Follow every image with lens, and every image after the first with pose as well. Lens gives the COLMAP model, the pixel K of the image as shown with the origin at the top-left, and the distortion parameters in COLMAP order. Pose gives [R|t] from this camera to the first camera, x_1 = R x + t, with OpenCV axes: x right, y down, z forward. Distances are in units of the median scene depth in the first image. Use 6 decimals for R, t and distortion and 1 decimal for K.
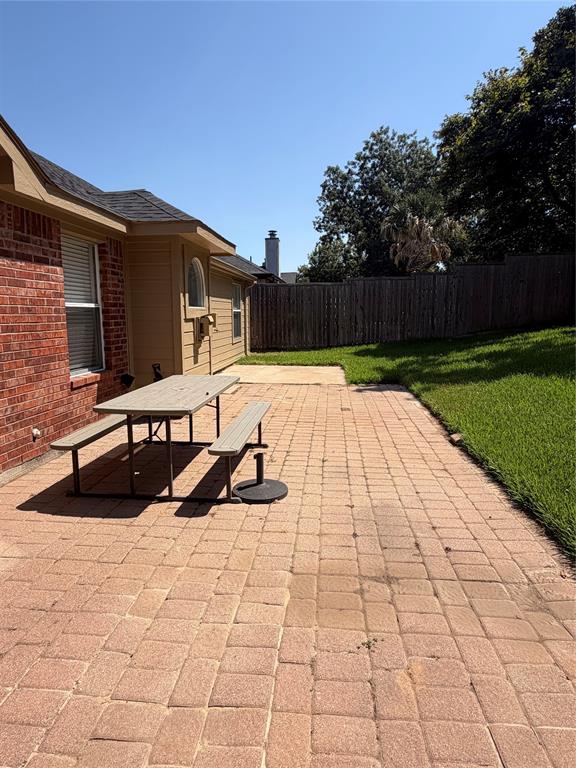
lens RADIAL K [[466.4, 0, 288.0], [0, 466.4, 384.0], [0, 0, 1]] dist [-0.008420, -0.002178]
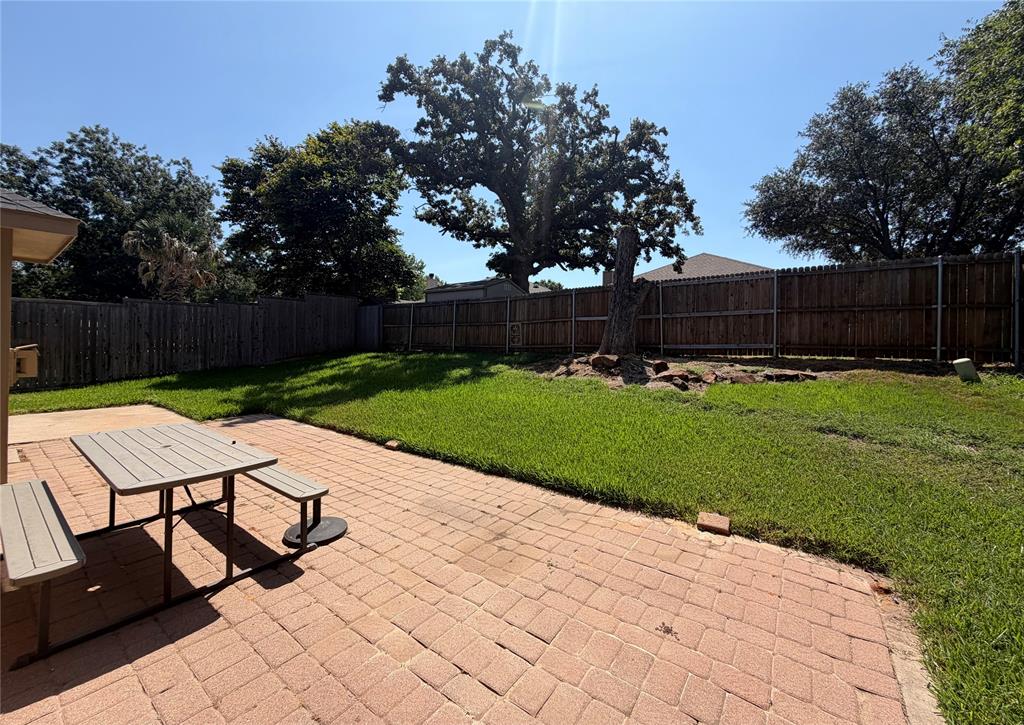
lens RADIAL K [[405.6, 0, 512.1], [0, 405.6, 344.7], [0, 0, 1]] dist [-0.000369, 0.000021]
pose [[0.520465, 0.001451, 0.853882, -0.228024], [0.115334, 0.990715, -0.071983, -0.020115], [-0.846058, 0.135946, 0.515465, 0.063745]]
